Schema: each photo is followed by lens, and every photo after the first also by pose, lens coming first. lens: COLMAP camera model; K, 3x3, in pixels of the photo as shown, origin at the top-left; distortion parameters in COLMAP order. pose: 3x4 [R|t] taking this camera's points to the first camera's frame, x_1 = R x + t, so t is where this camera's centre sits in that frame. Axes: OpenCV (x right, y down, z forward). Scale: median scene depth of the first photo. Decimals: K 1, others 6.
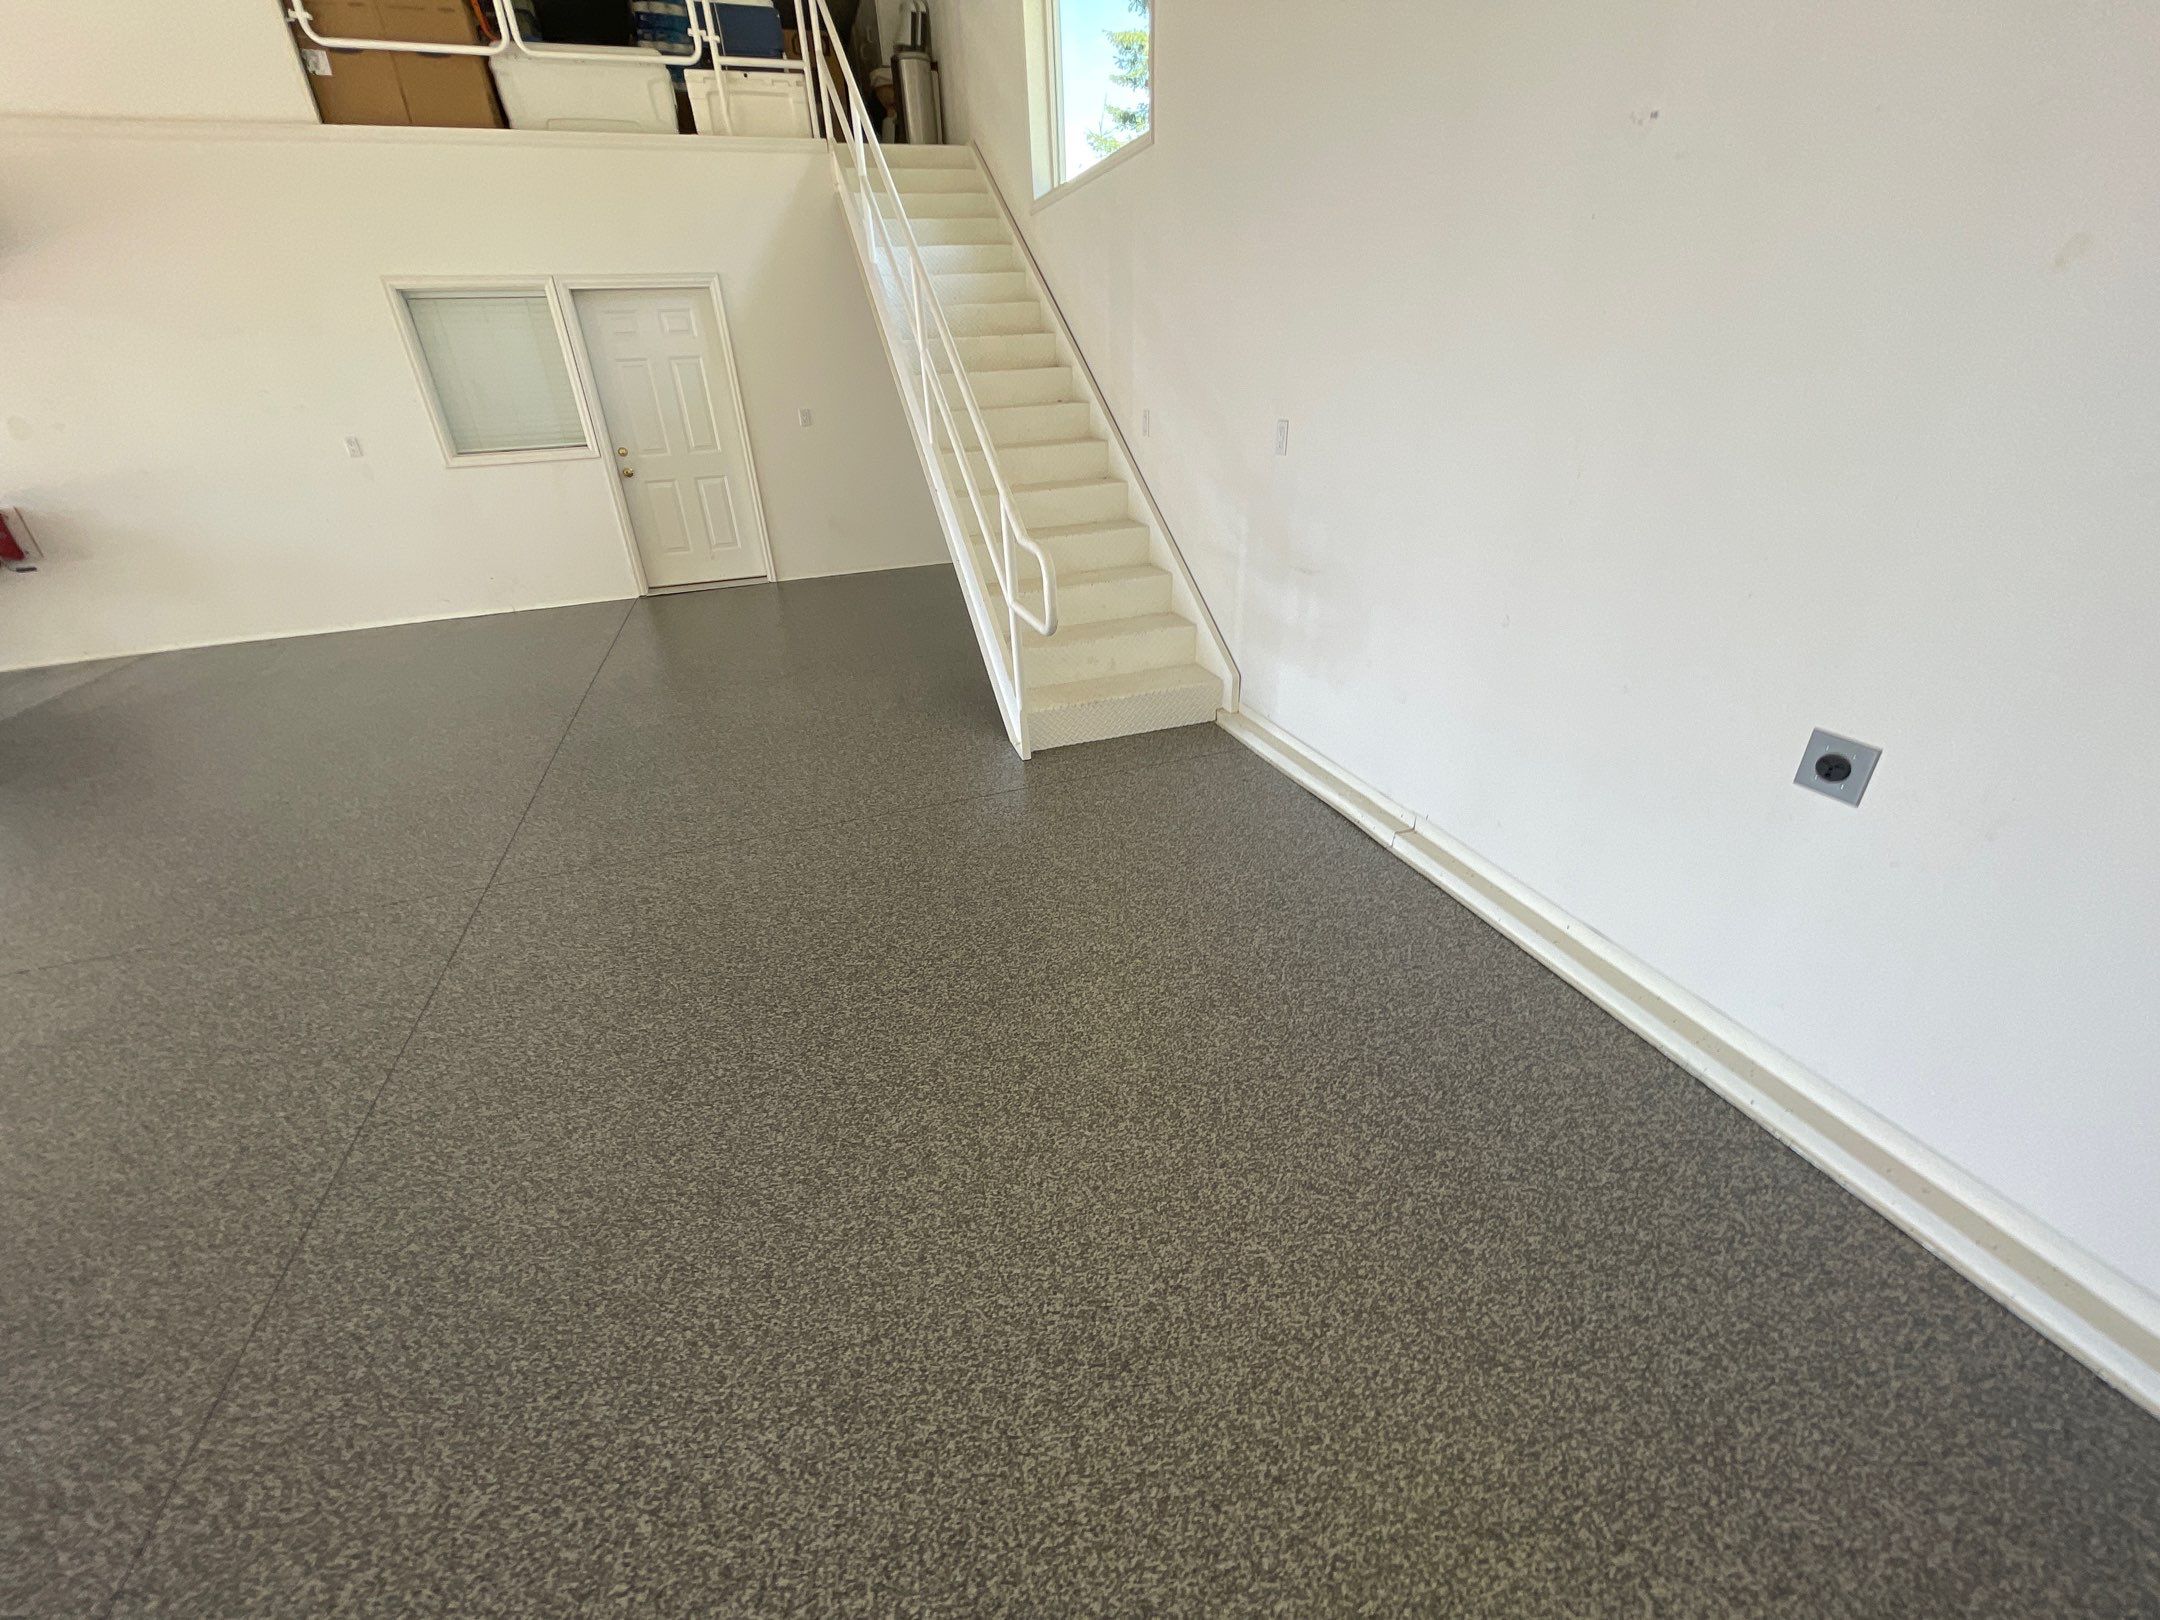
lens RADIAL K [[867.2, 0, 1073.8], [0, 867.2, 821.0], [0, 0, 1]] dist [-0.003453, 0.000466]
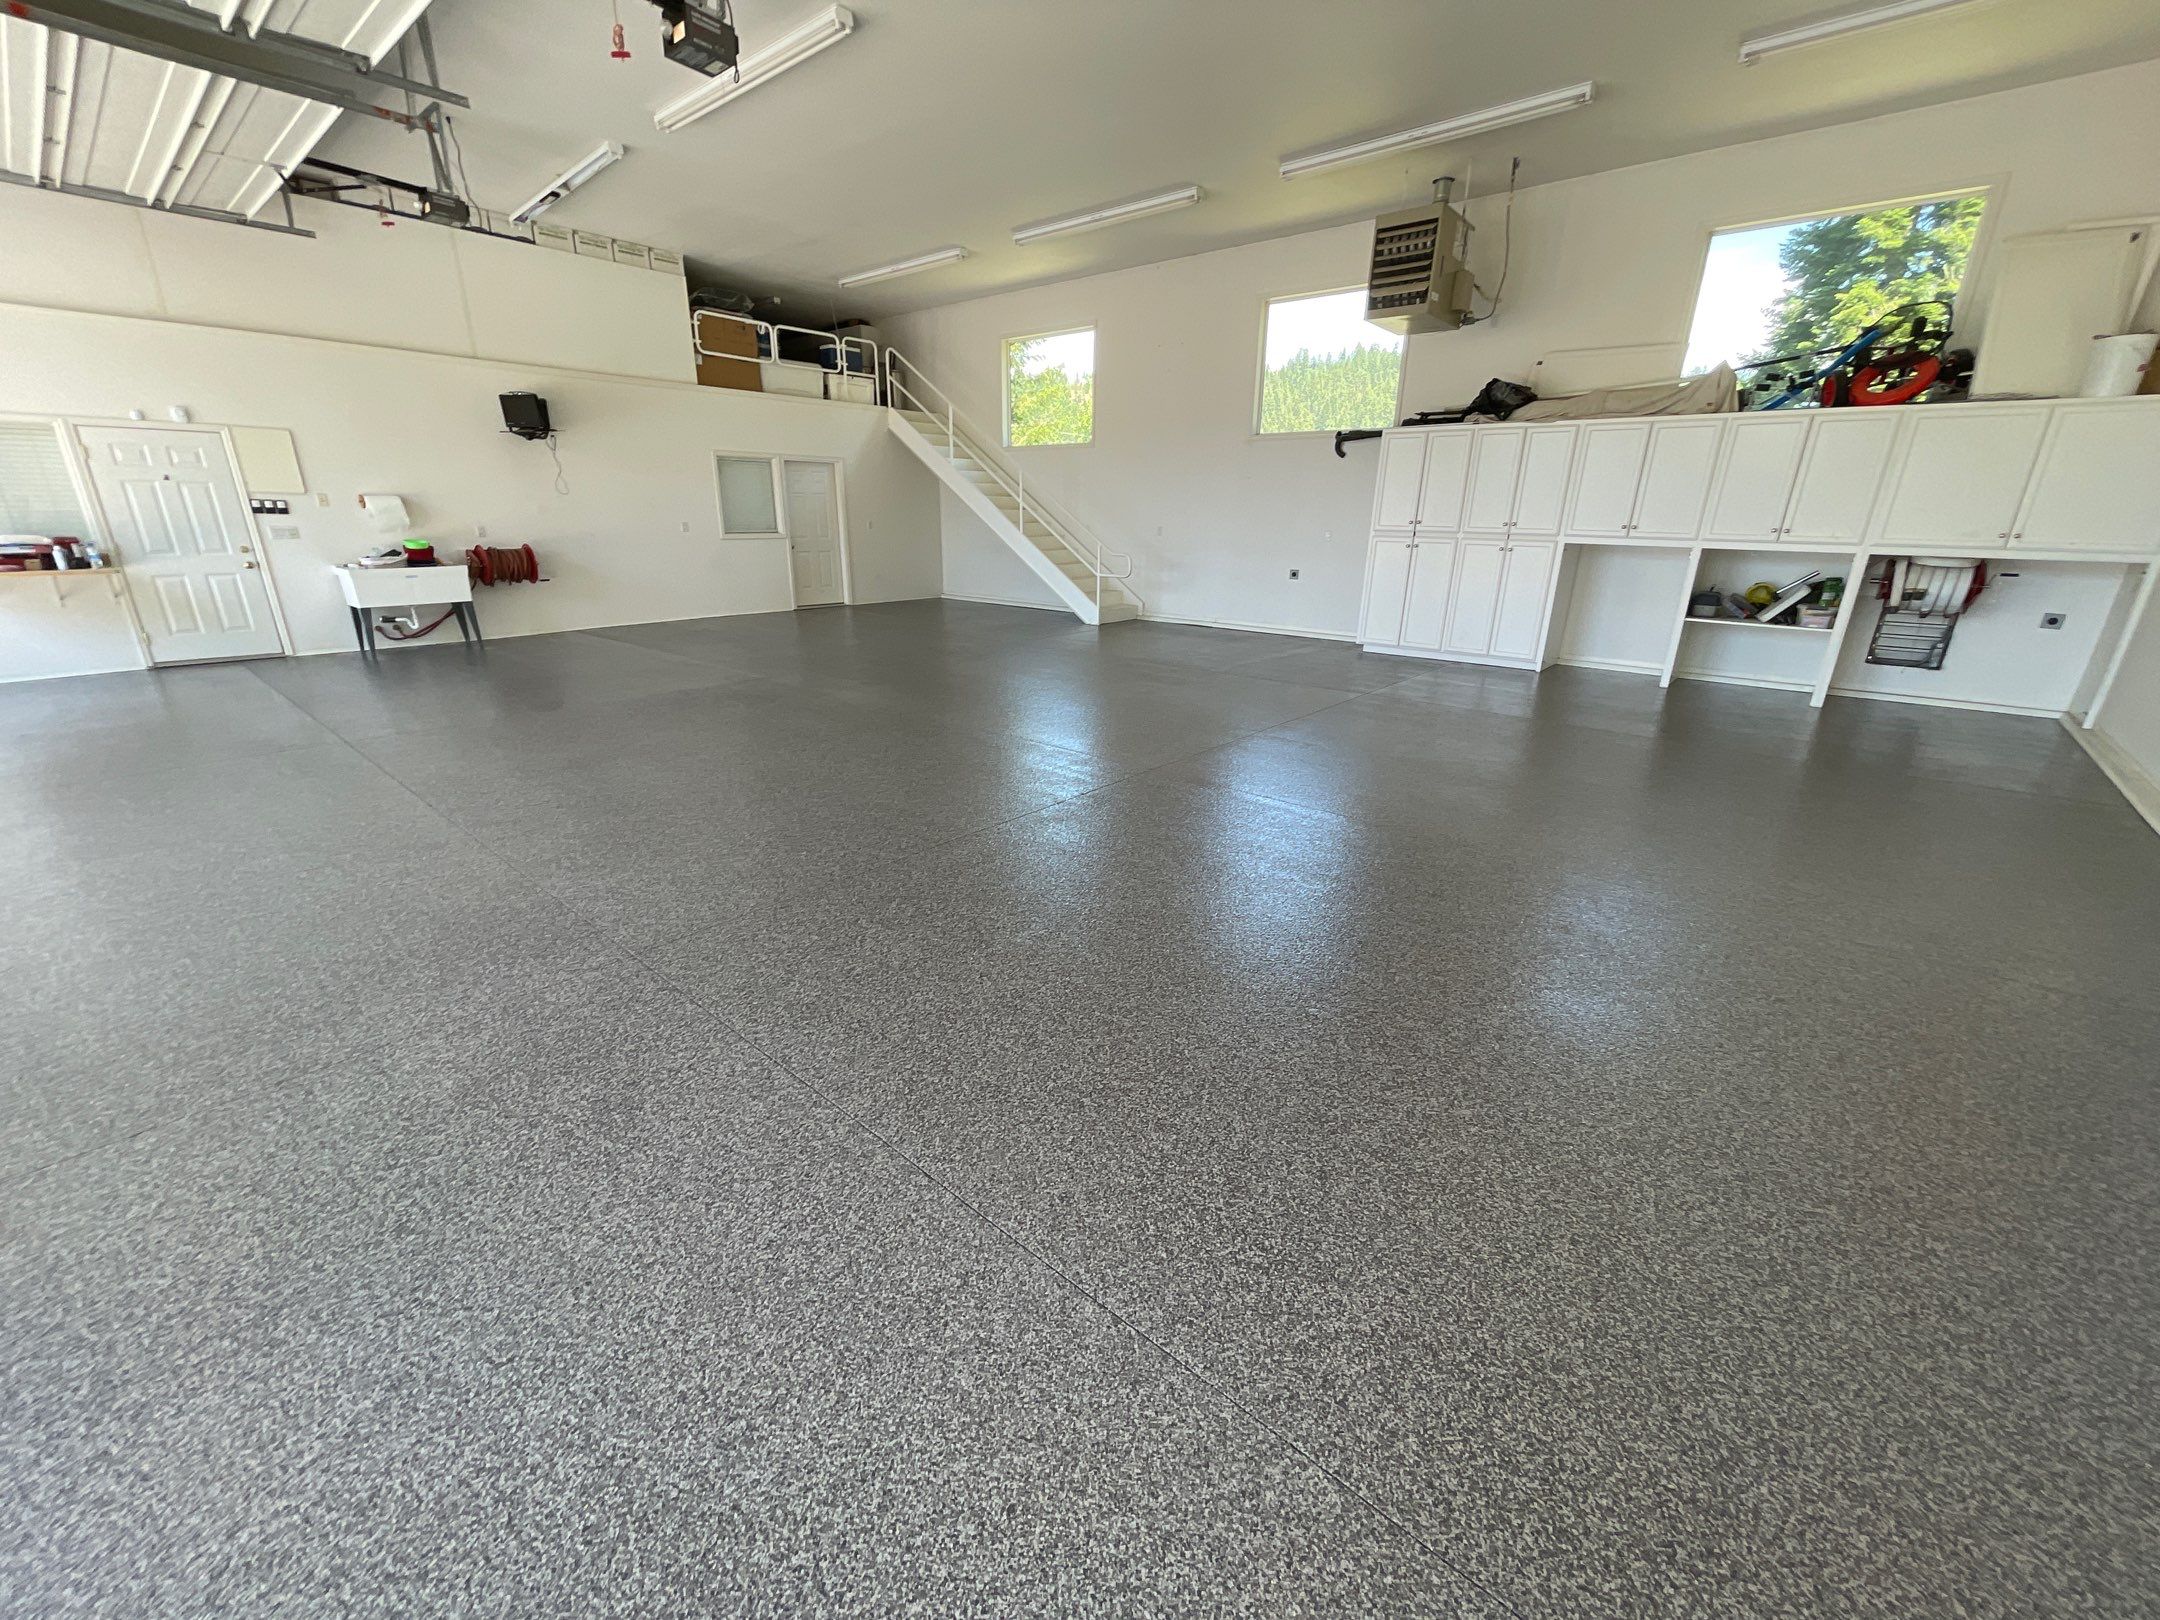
lens RADIAL K [[867.2, 0, 1075.0], [0, 867.2, 819.0], [0, 0, 1]] dist [-0.003453, 0.000466]
pose [[0.862013, -0.119945, 0.492490, -1.270380], [0.192843, 0.976141, -0.099800, 0.659532], [-0.468769, 0.181002, 0.864577, -1.129776]]
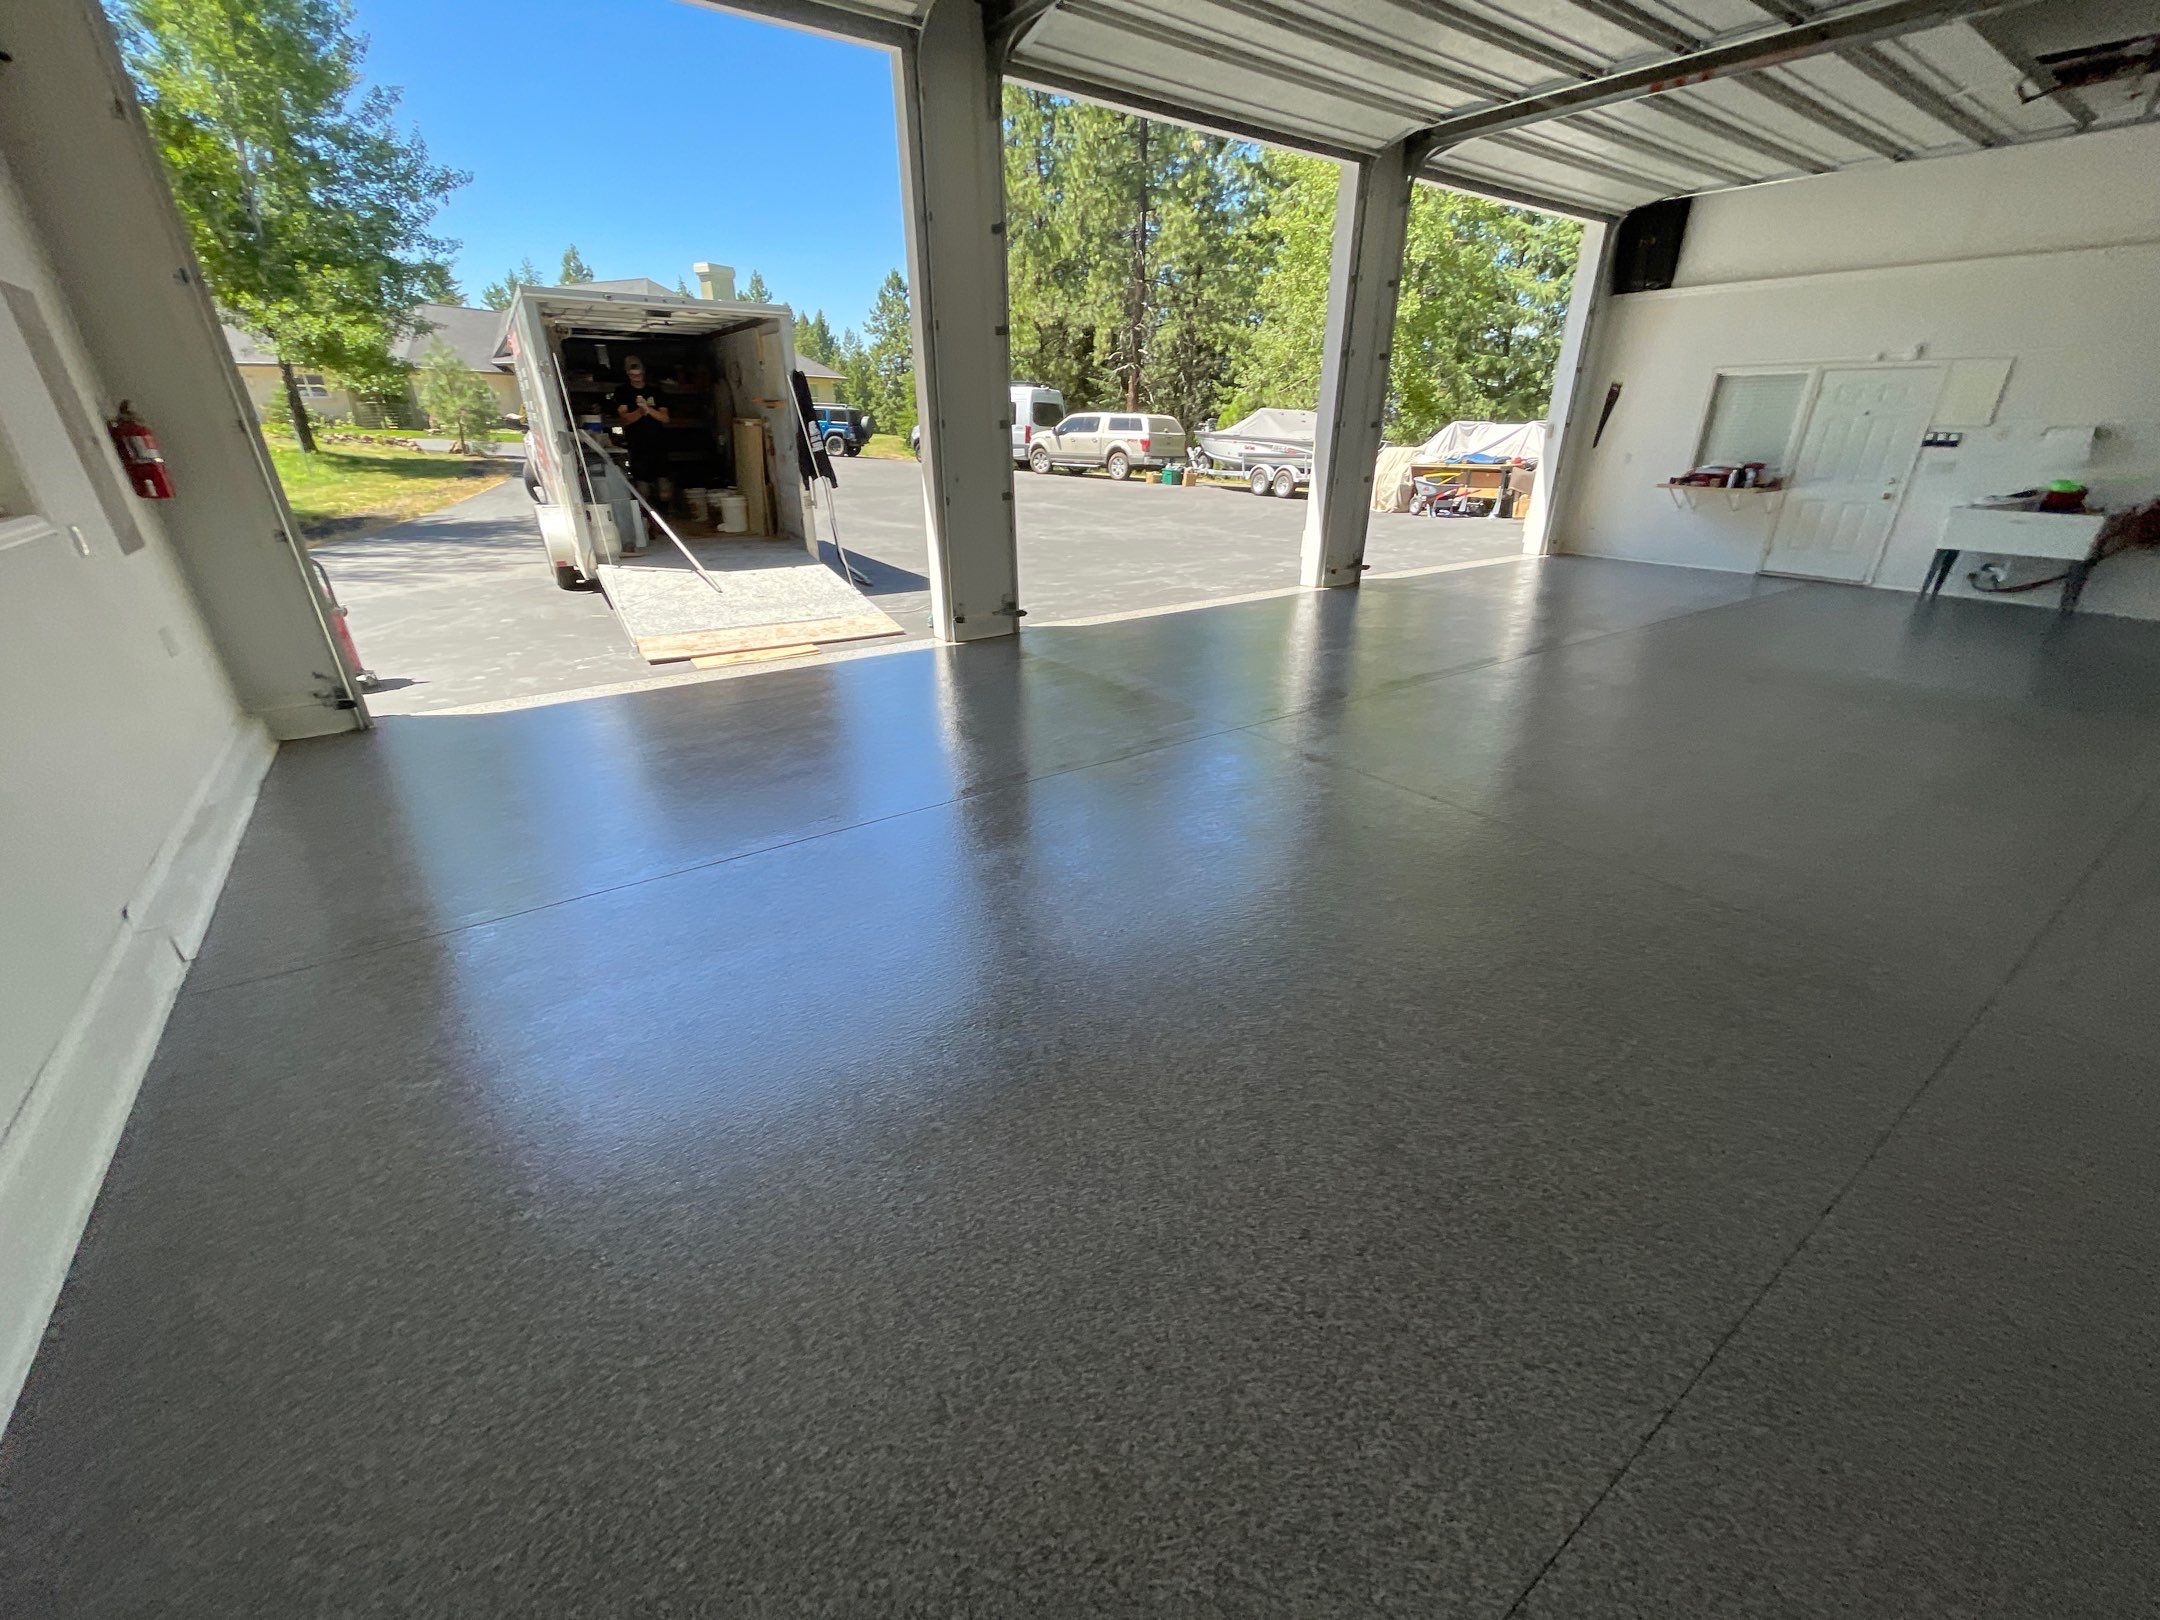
lens RADIAL K [[867.2, 0, 1068.9], [0, 867.2, 804.9], [0, 0, 1]] dist [-0.003453, 0.000466]
pose [[0.277478, 0.427596, -0.860330, -0.451190], [-0.460711, 0.845036, 0.271404, 0.531518], [0.843061, 0.321054, 0.431477, -0.994869]]
